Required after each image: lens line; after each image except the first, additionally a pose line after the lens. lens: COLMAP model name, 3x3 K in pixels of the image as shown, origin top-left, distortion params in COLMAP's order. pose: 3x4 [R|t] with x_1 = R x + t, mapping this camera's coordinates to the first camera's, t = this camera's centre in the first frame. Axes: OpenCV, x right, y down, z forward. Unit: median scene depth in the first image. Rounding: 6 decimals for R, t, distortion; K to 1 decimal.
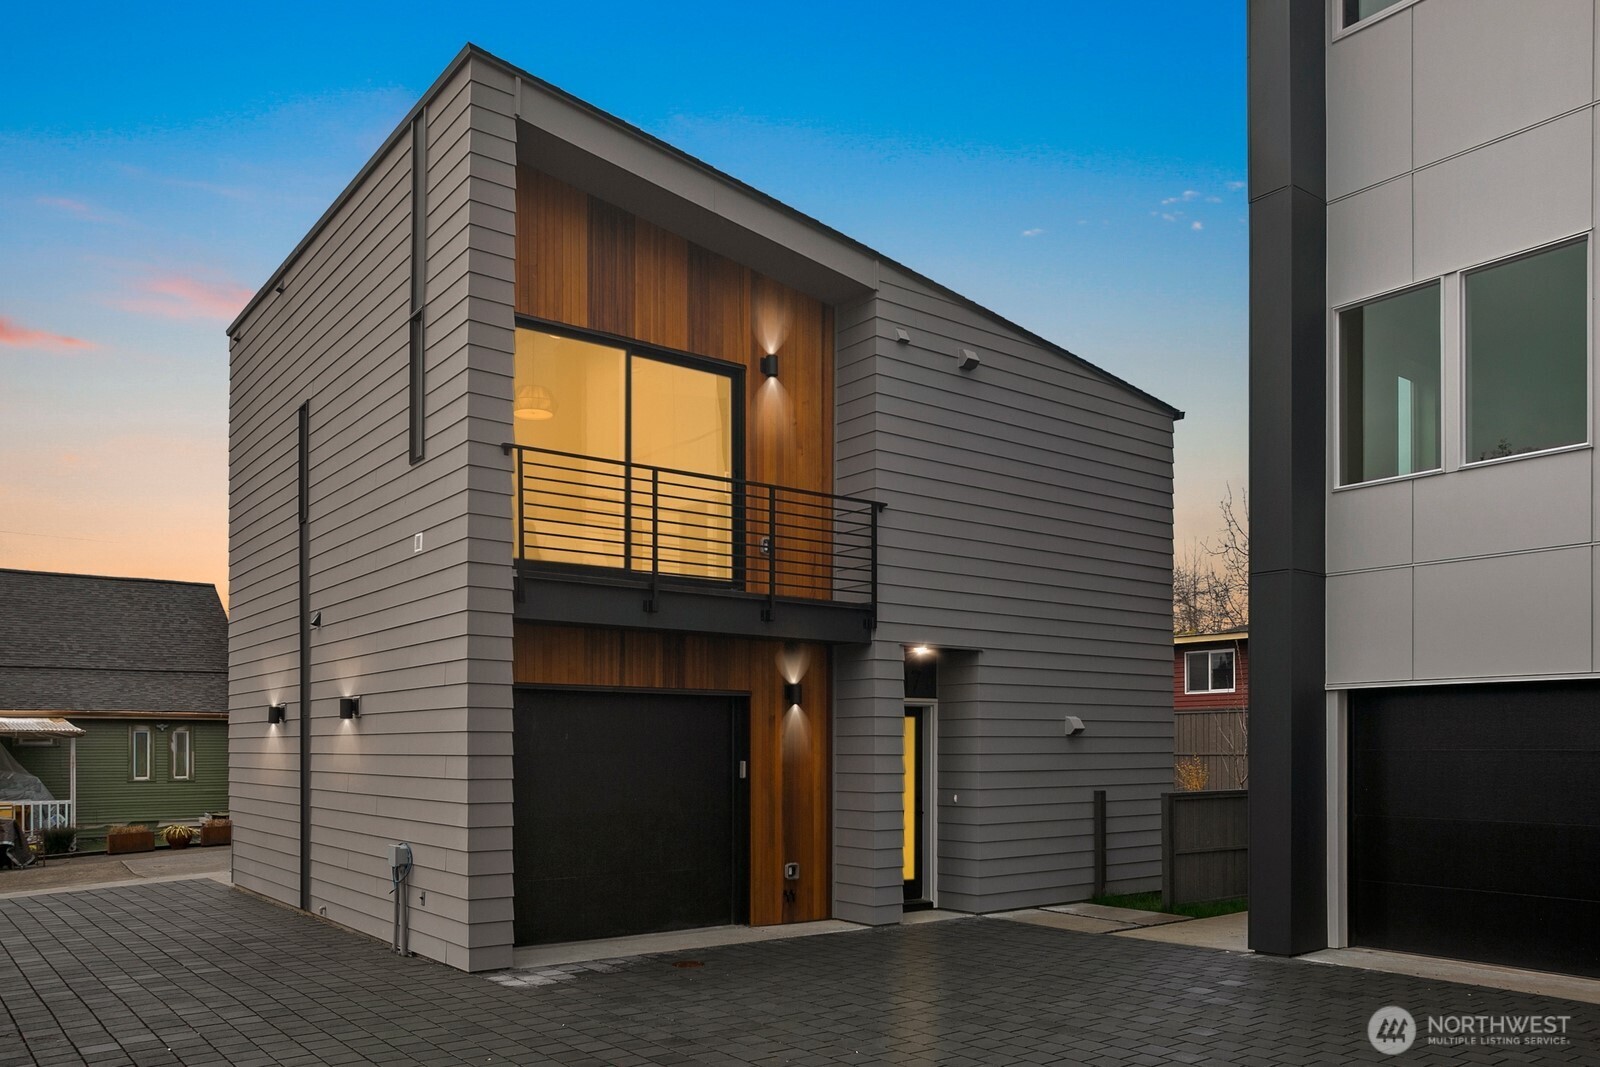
lens RADIAL K [[1158.8, 0, 796.1], [0, 1158.8, 780.5], [0, 0, 1]] dist [0.111608, 0.000374]
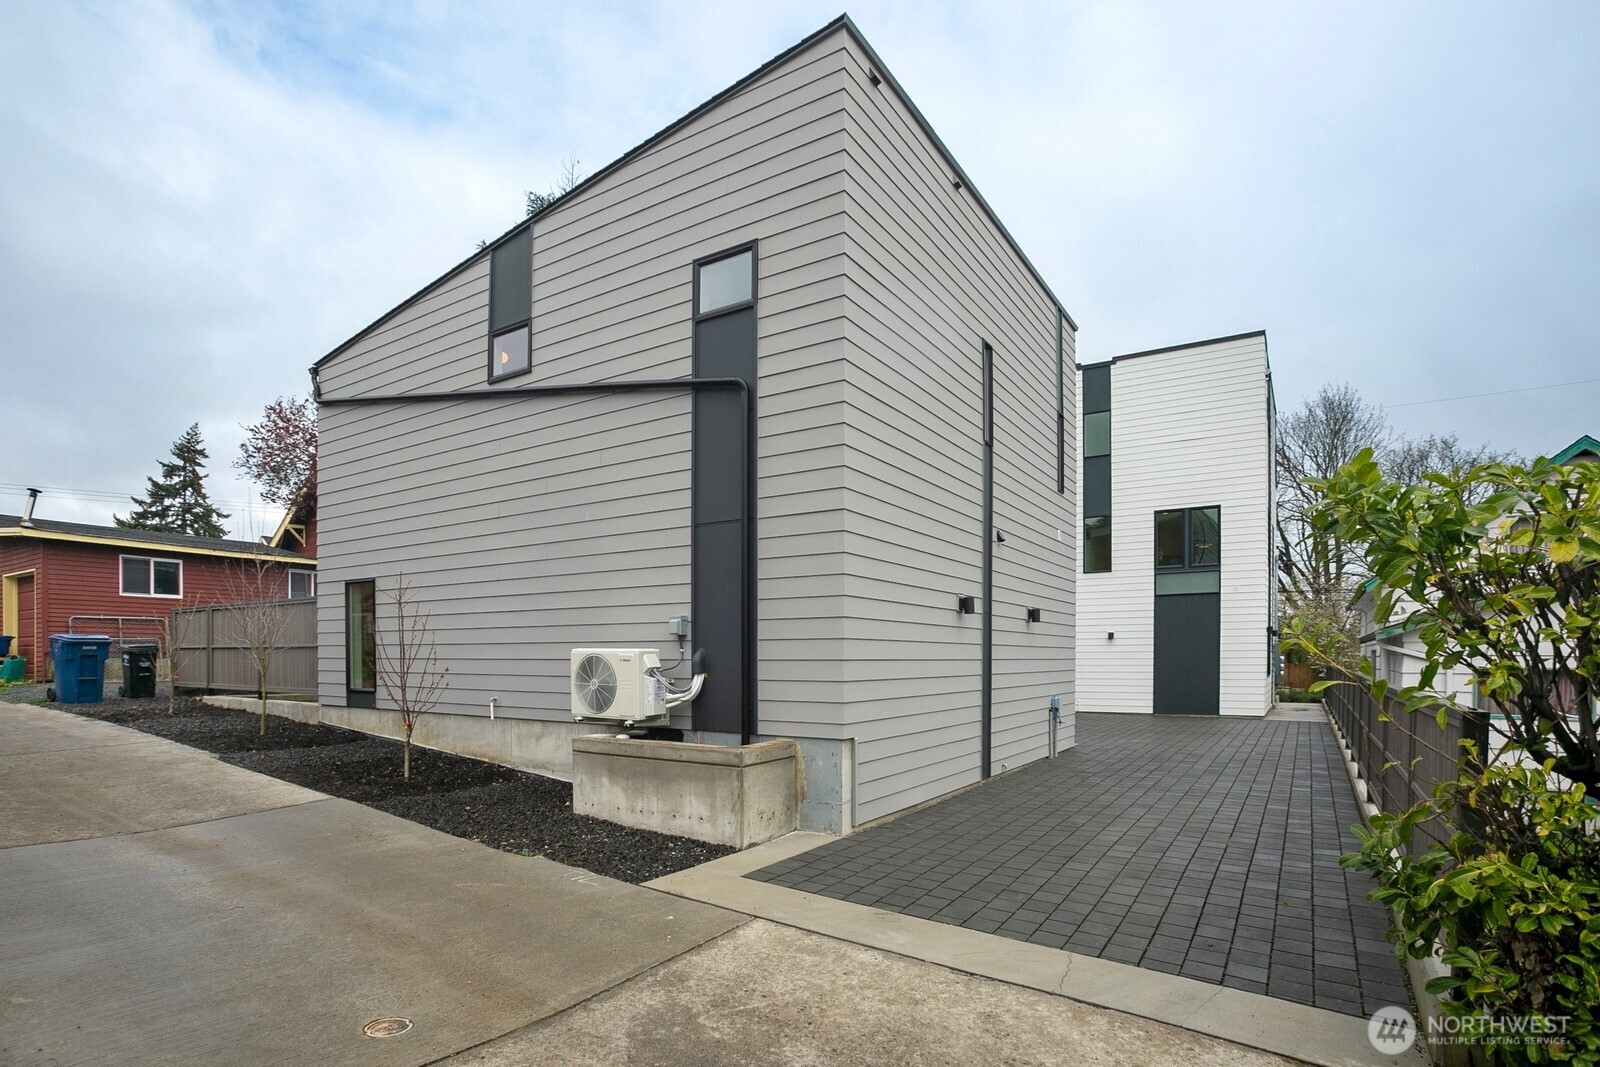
lens RADIAL K [[773.8, 0, 804.7], [0, 773.8, 534.4], [0, 0, 1]] dist [-0.055117, 0.022681]
pose [[-0.339471, 0.149072, 0.928729, -1.209208], [0.030698, 0.988592, -0.147460, -0.024076], [-0.940115, -0.021548, -0.340175, 1.587863]]
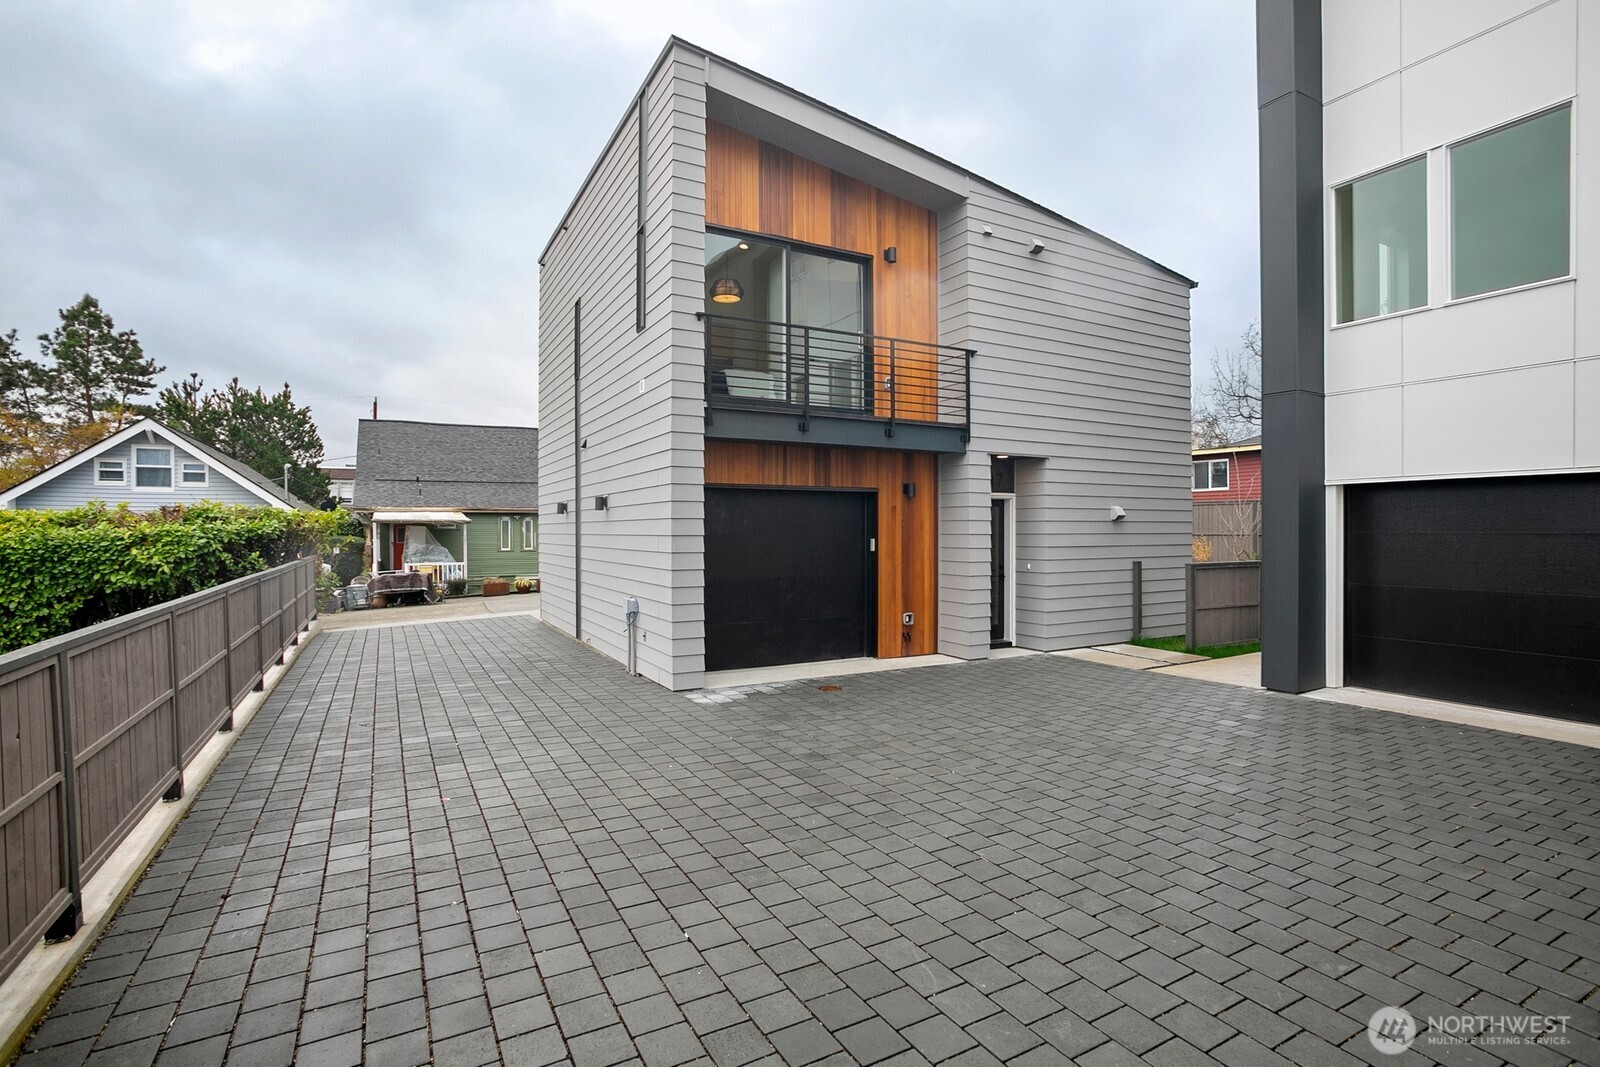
lens RADIAL K [[773.8, 0, 811.3], [0, 773.8, 536.1], [0, 0, 1]] dist [-0.055117, 0.022681]
pose [[0.991043, 0.000674, -0.133544, 0.005741], [-0.003220, 0.999817, -0.018850, -0.002912], [0.133506, 0.019111, 0.990864, 0.085159]]
